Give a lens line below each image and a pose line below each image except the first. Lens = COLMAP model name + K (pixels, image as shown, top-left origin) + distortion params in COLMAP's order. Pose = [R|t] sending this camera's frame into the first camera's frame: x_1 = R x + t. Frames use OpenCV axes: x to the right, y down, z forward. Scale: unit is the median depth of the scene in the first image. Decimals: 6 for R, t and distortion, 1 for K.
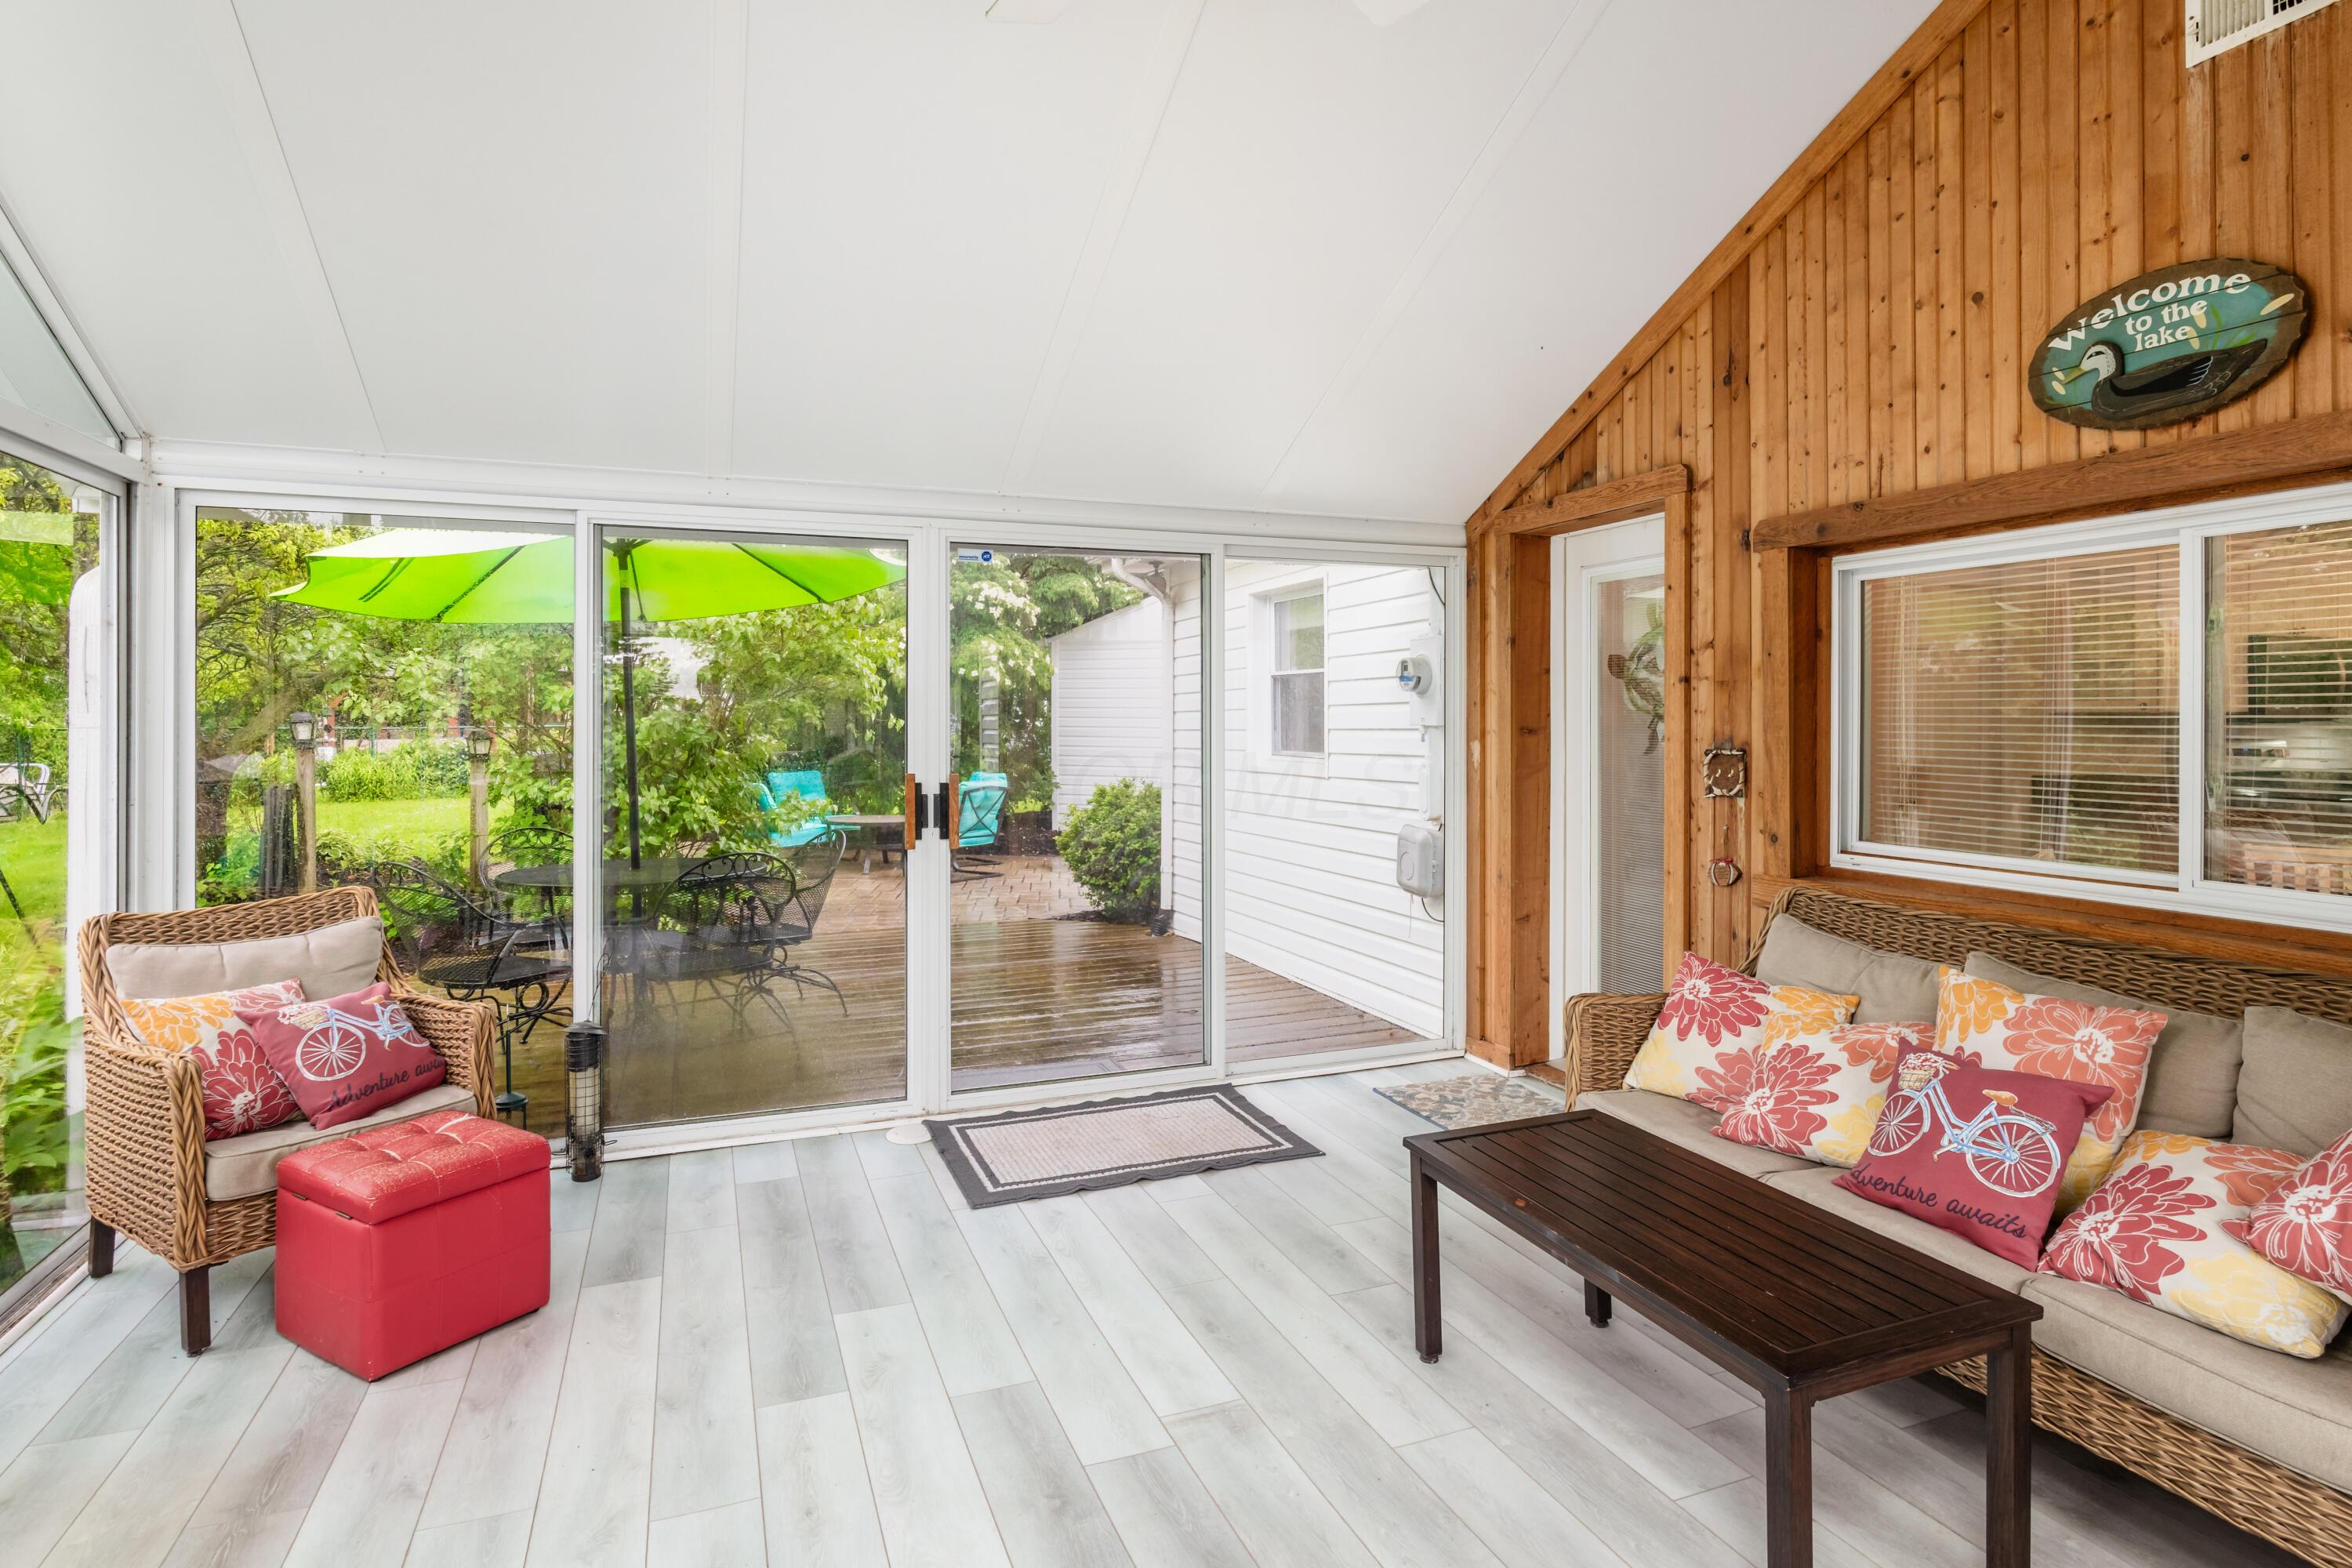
lens RADIAL K [[1224.6, 0, 1140.9], [0, 1224.6, 739.2], [0, 0, 1]] dist [-0.011908, 0.000658]
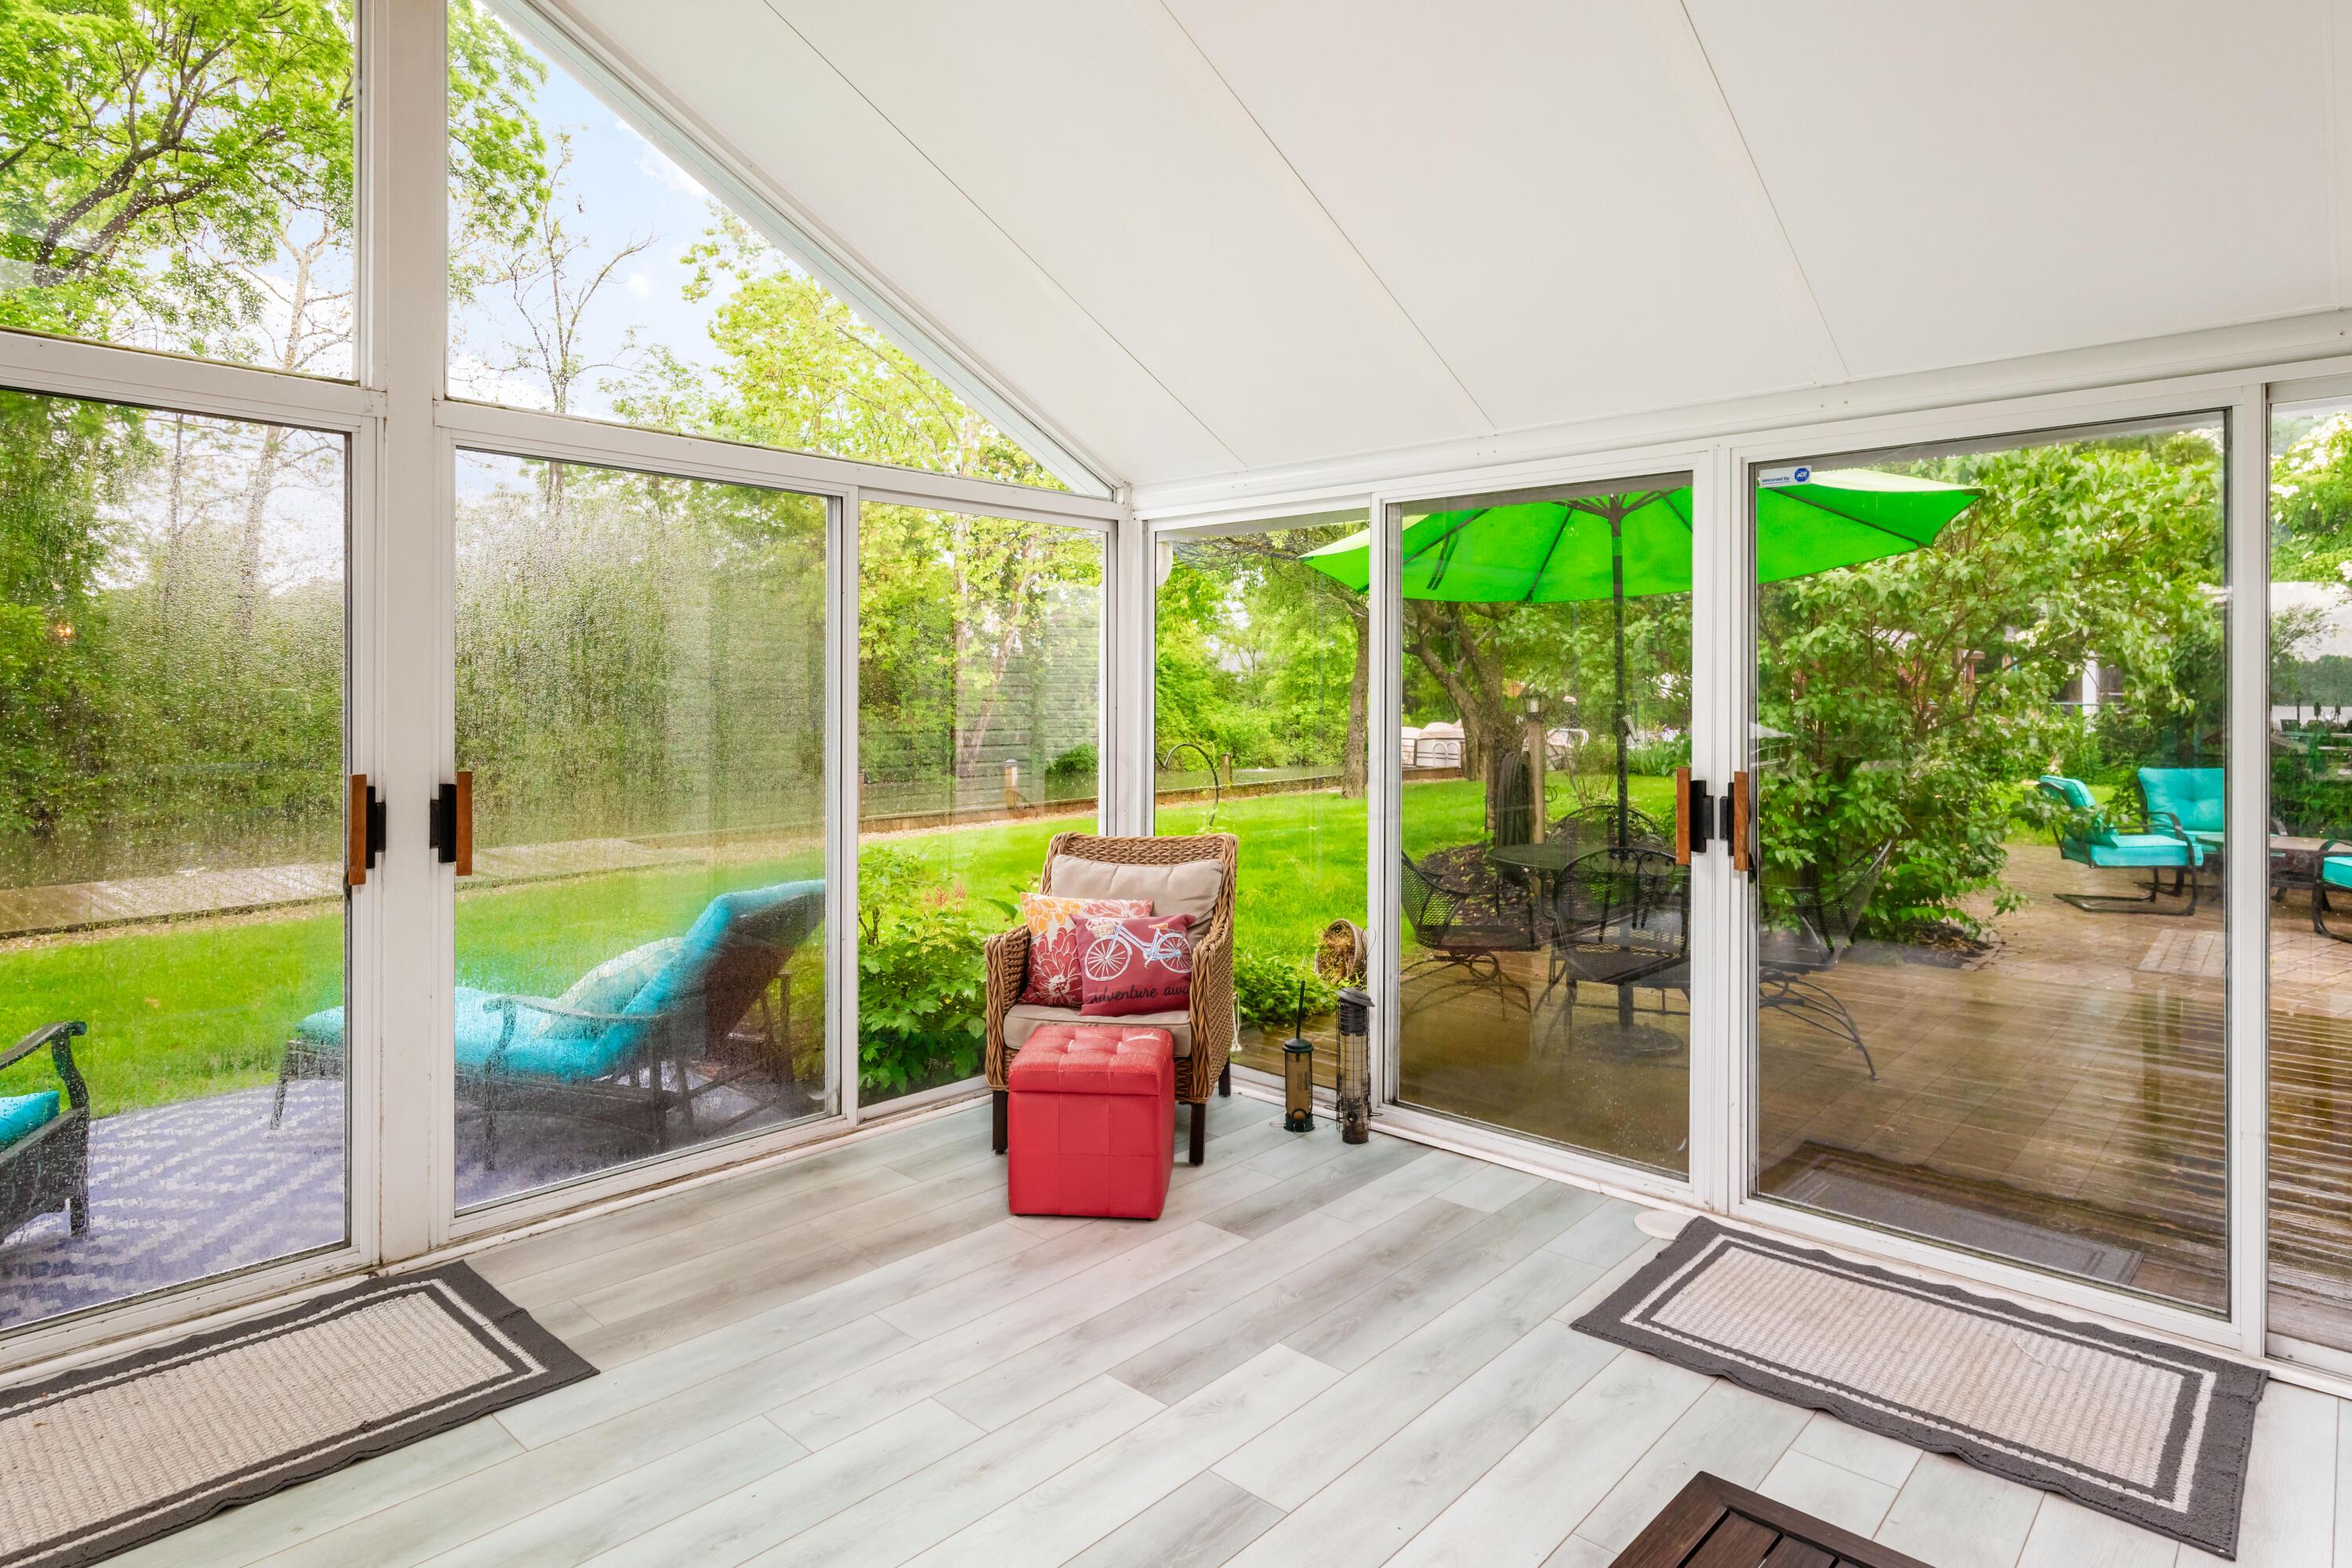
lens RADIAL K [[1281.6, 0, 1206.1], [0, 1281.6, 714.0], [0, 0, 1]] dist [-0.002109, 0.000517]
pose [[0.450800, 0.019530, -0.892411, 0.500443], [-0.019499, 0.999738, 0.012028, -0.013020], [0.892412, 0.011979, 0.451063, 0.436868]]
